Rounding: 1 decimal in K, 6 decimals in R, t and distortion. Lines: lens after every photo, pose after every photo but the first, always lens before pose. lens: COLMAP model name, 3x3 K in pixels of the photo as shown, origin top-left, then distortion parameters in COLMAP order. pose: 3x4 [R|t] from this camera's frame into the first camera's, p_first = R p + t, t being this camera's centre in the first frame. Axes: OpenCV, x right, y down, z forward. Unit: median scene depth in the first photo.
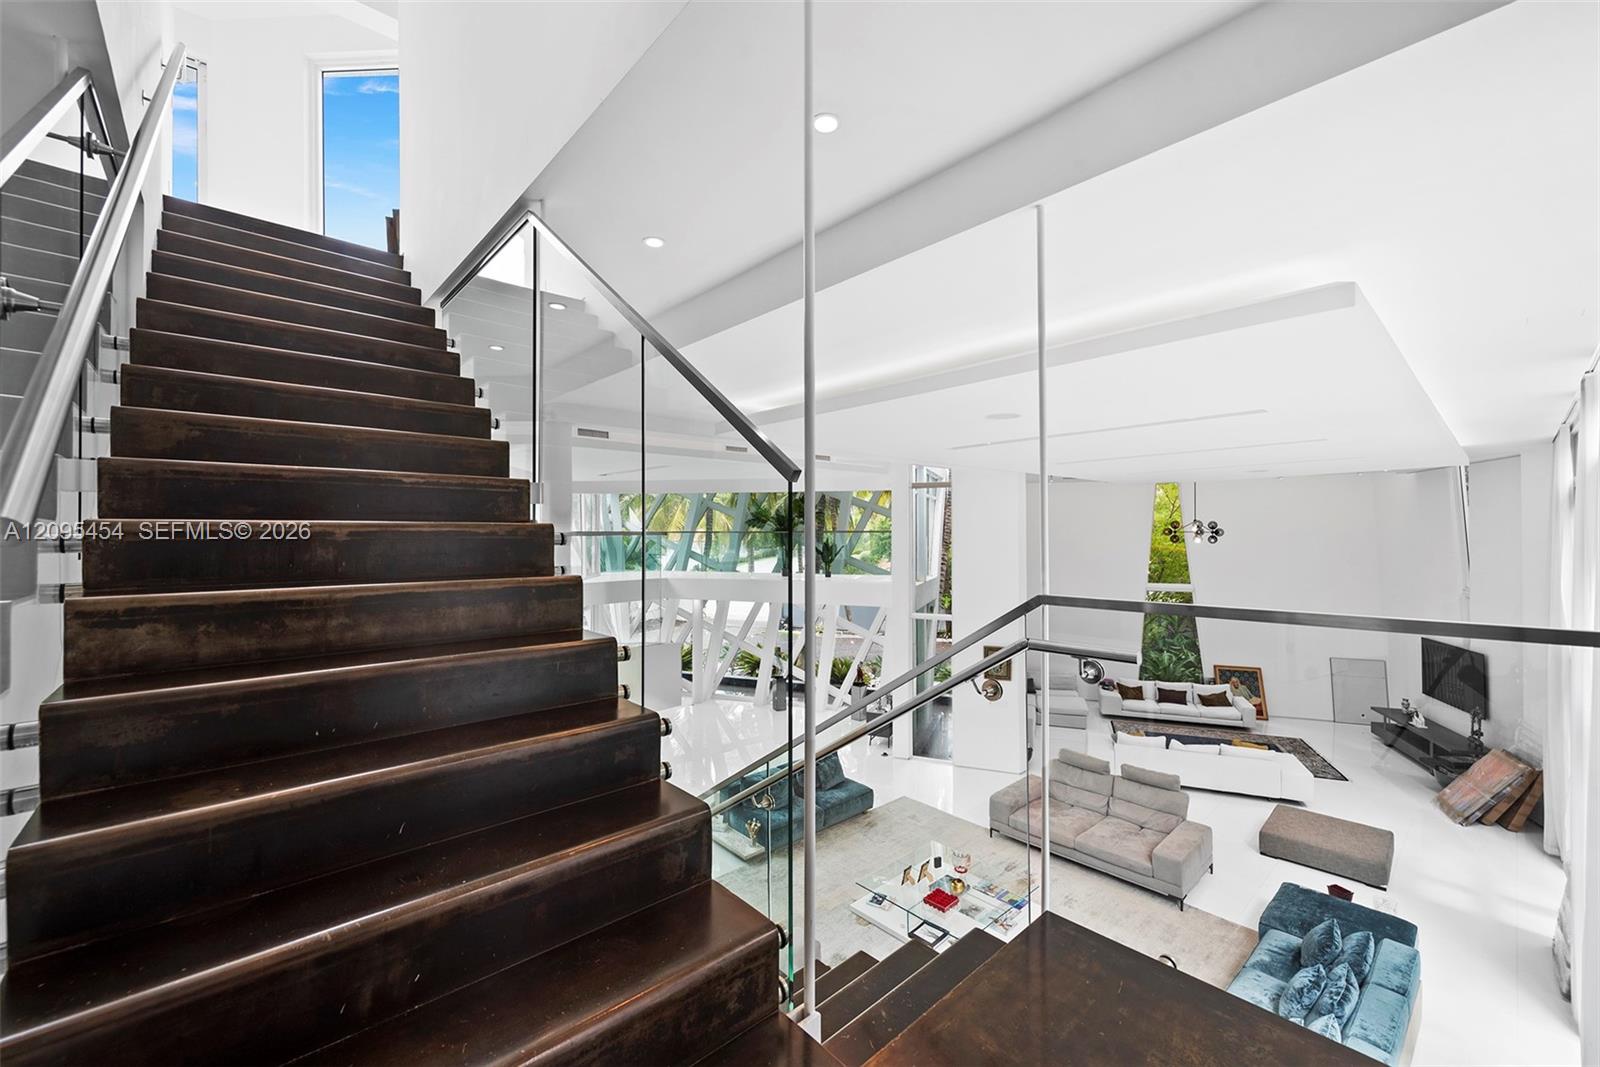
lens RADIAL K [[638.5, 0, 802.2], [0, 638.5, 530.3], [0, 0, 1]] dist [0.003514, -0.000187]
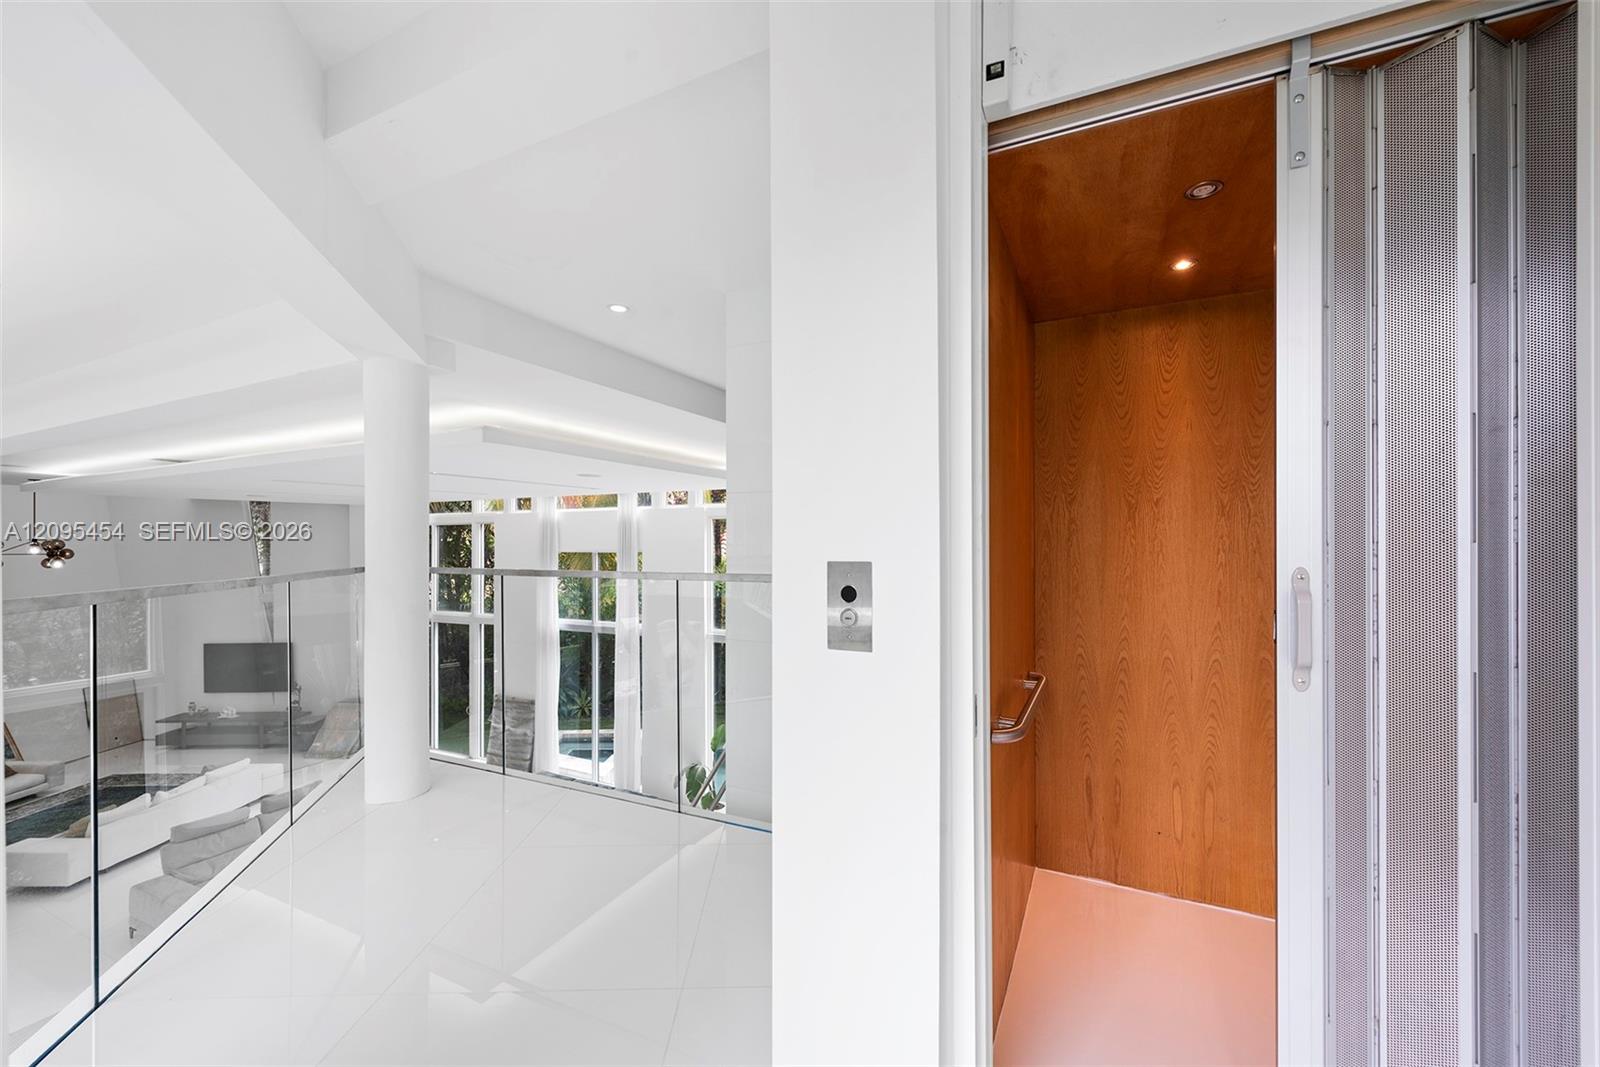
lens RADIAL K [[638.5, 0, 806.0], [0, 638.5, 535.7], [0, 0, 1]] dist [0.003514, -0.000187]
pose [[-0.364126, 0.013510, 0.931252, -0.525668], [0.002415, 0.999905, -0.013561, -0.007100], [-0.931347, -0.002689, -0.364124, 0.459179]]
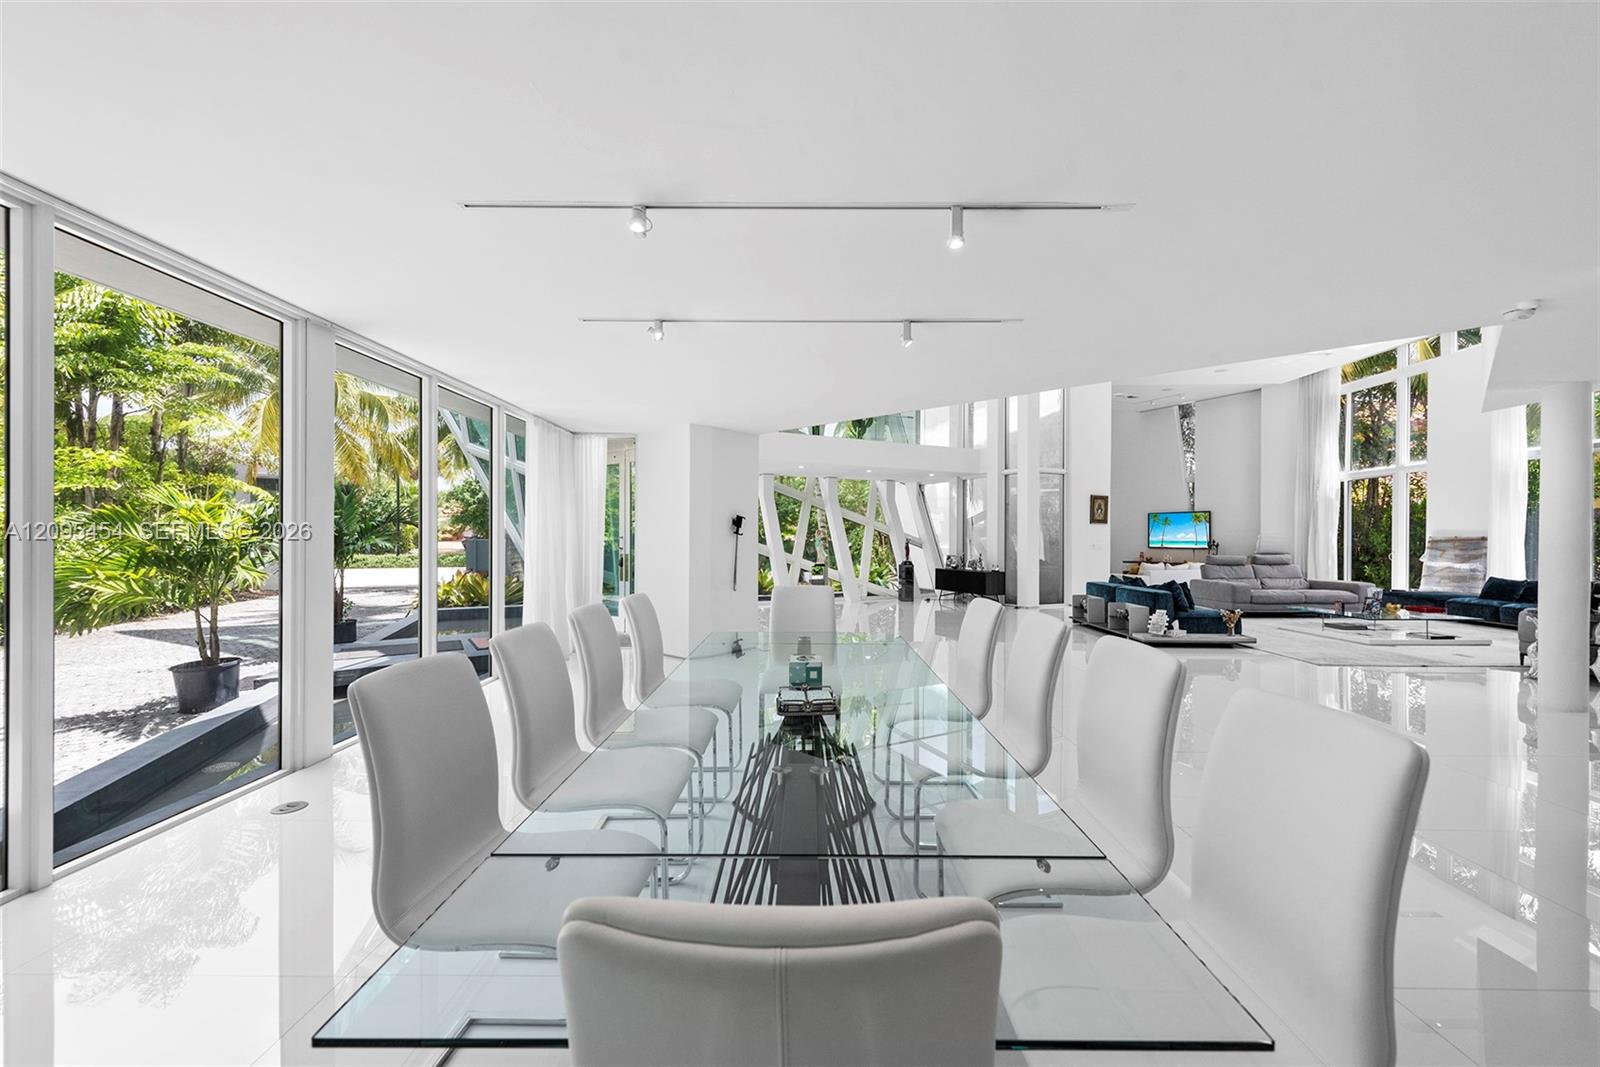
lens RADIAL K [[638.5, 0, 787.5], [0, 638.5, 540.3], [0, 0, 1]] dist [0.003514, -0.000187]
pose [[0.687252, 0.000523, 0.726419, -0.902626], [-0.007768, 0.999948, 0.006629, 0.253595], [-0.726378, -0.010199, 0.687220, 0.598598]]
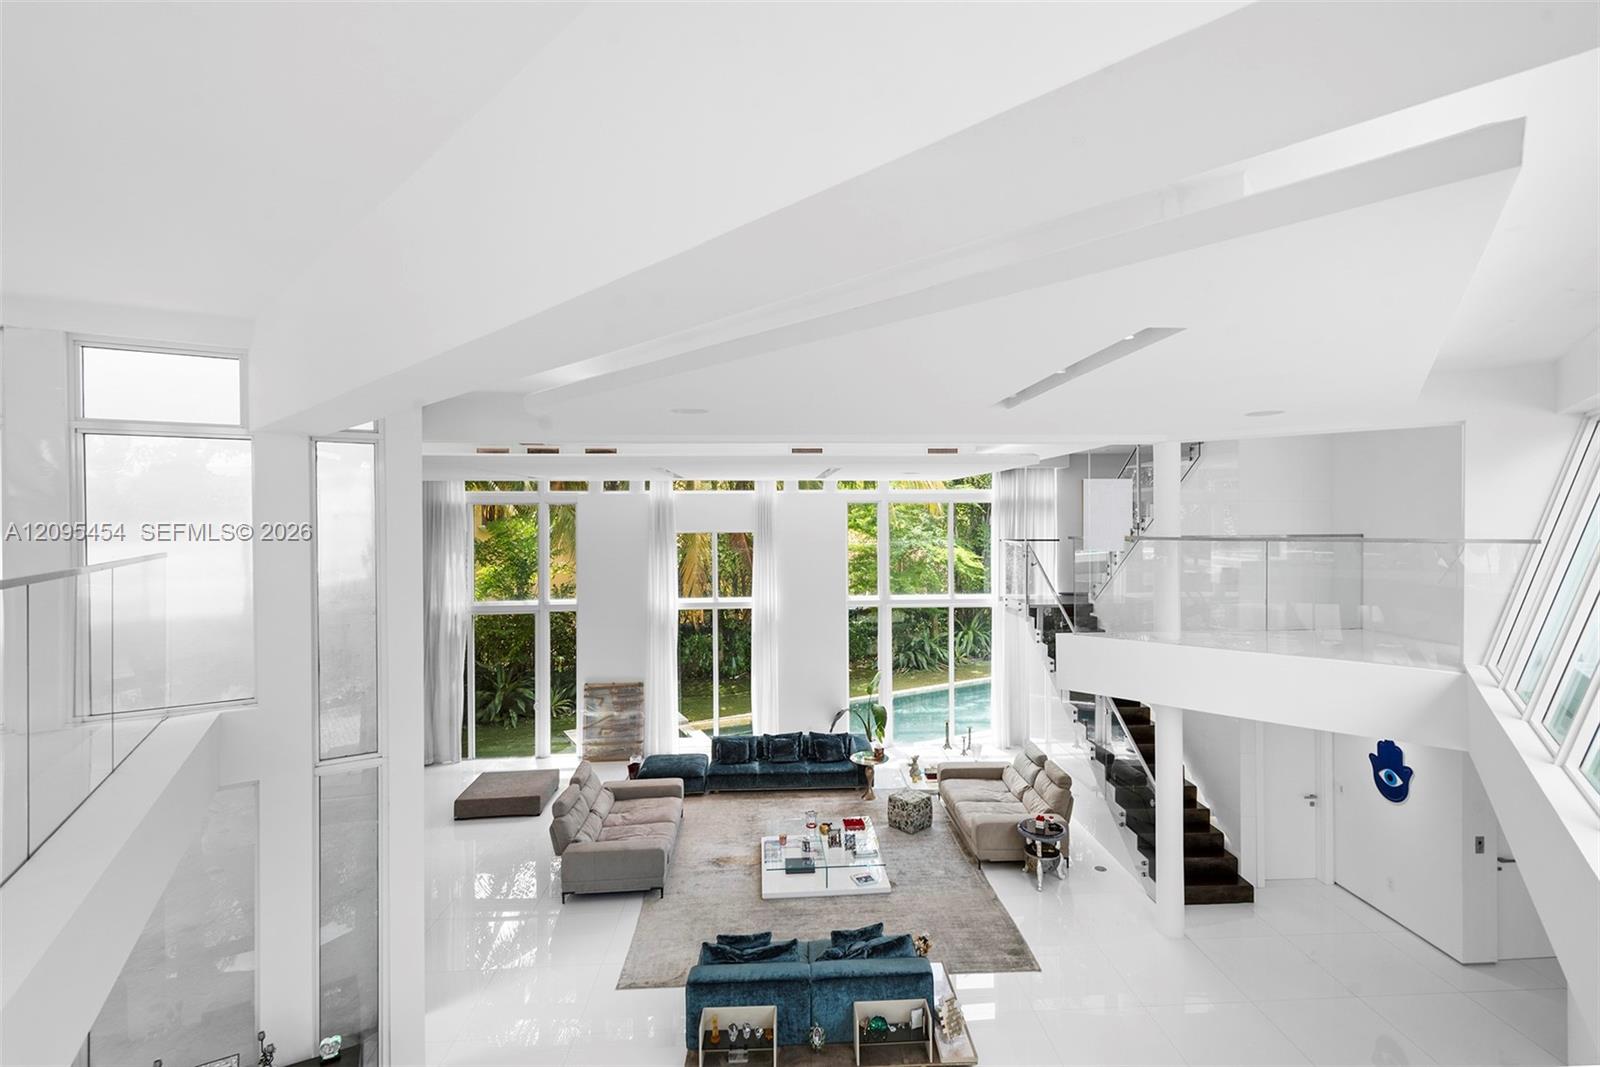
lens RADIAL K [[714.9, 0, 816.1], [0, 714.9, 520.7], [0, 0, 1]] dist [0.001566, 0.000972]
pose [[-0.794288, 0.015419, 0.607345, -0.328127], [0.007827, 0.999855, -0.015147, 0.003635], [-0.607491, -0.007277, -0.794293, 1.246059]]
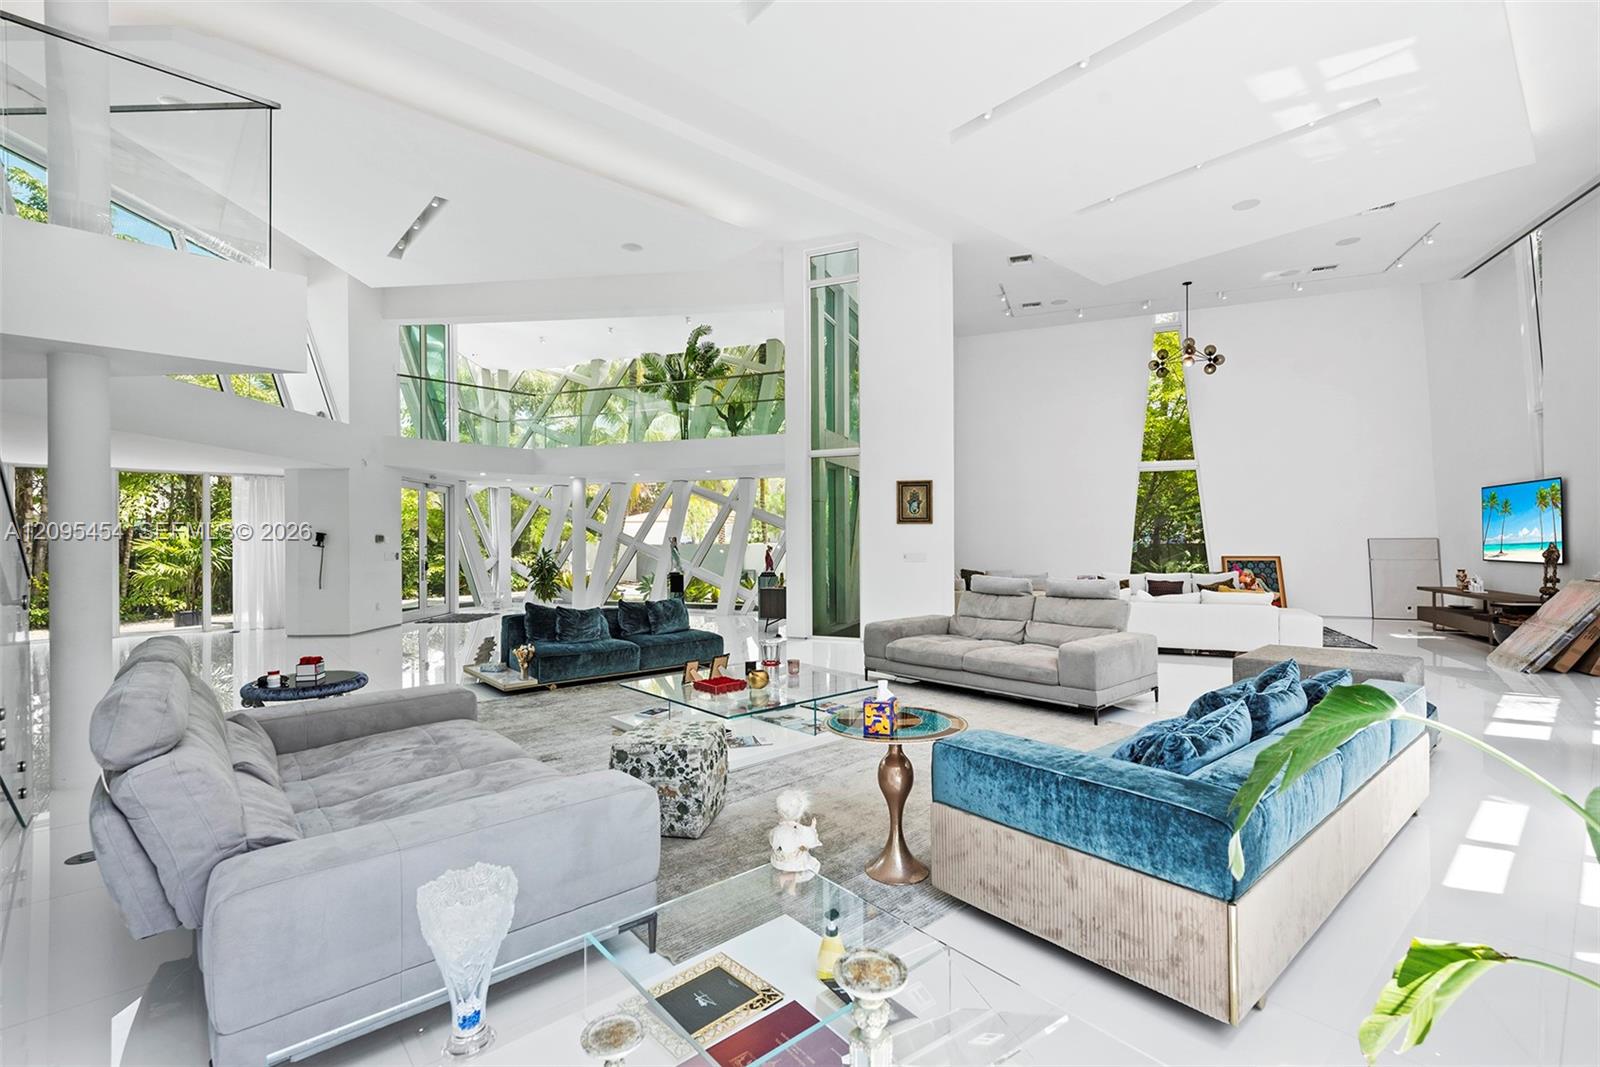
lens RADIAL K [[714.9, 0, 801.7], [0, 714.9, 540.4], [0, 0, 1]] dist [0.001566, 0.000972]
pose [[0.999906, -0.003602, -0.013252, 0.179008], [0.003640, 0.999989, 0.002817, 0.244109], [0.013242, -0.002865, 0.999908, 0.144748]]
